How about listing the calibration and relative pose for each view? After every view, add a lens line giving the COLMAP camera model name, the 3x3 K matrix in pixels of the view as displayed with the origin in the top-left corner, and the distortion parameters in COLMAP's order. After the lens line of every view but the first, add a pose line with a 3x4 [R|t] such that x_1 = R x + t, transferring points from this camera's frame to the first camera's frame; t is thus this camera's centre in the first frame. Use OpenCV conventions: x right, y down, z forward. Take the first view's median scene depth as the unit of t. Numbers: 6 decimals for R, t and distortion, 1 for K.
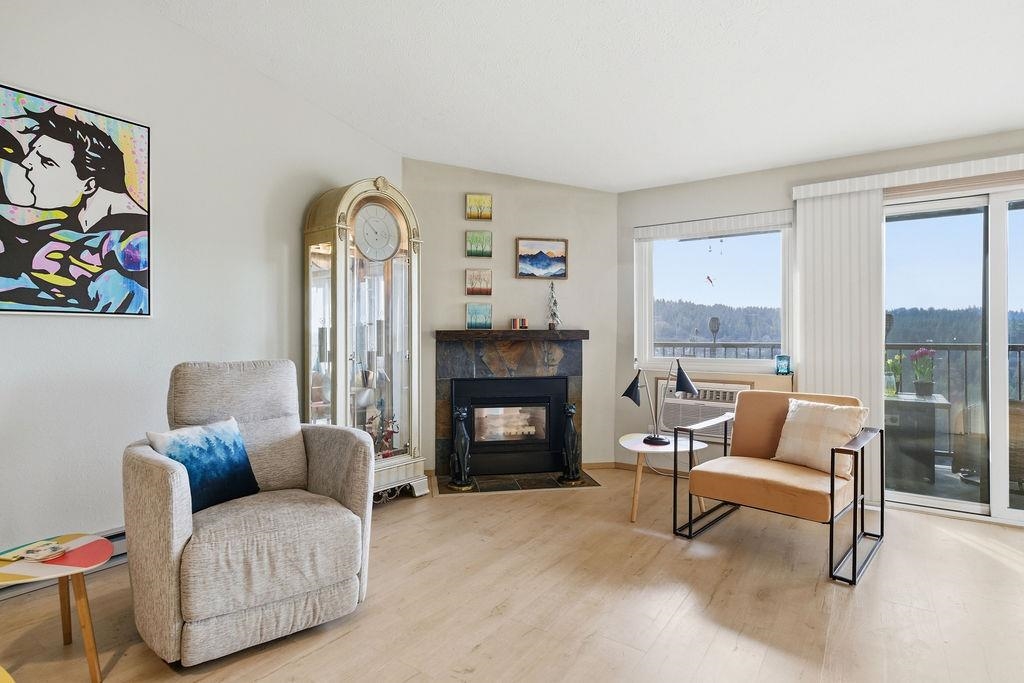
lens RADIAL K [[519.4, 0, 513.0], [0, 519.4, 339.5], [0, 0, 1]] dist [-0.000592, 0.001613]
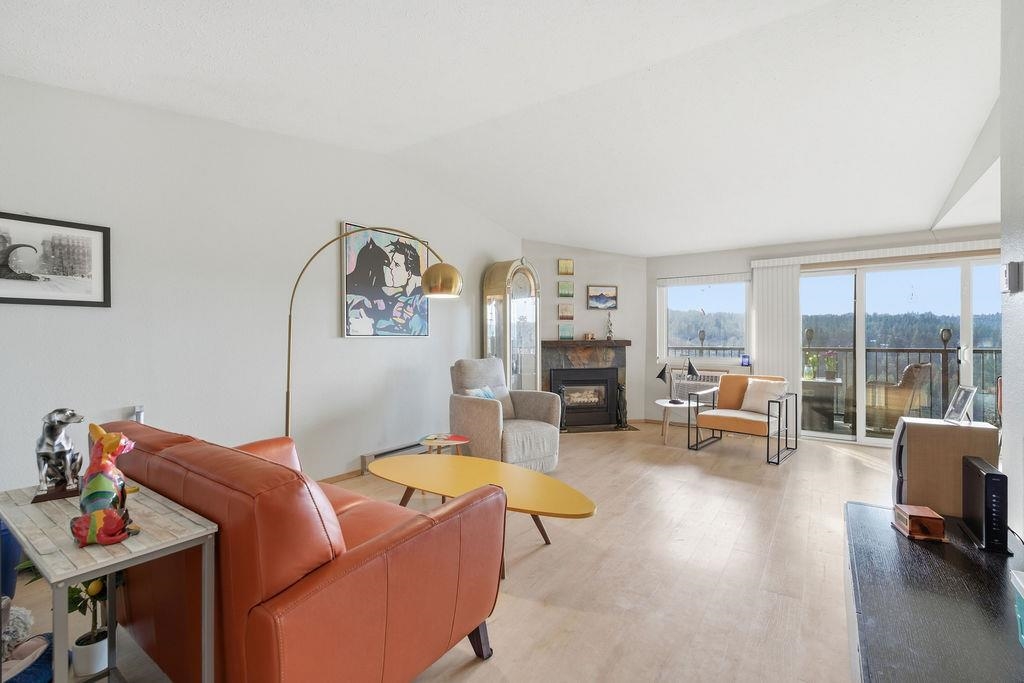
lens RADIAL K [[461.2, 0, 509.2], [0, 461.2, 341.9], [0, 0, 1]] dist [-0.002230, 0.000390]
pose [[0.999998, -0.001719, 0.000399, -0.309346], [0.001717, 0.999990, 0.004204, -0.024824], [-0.000407, -0.004203, 0.999991, -0.615683]]
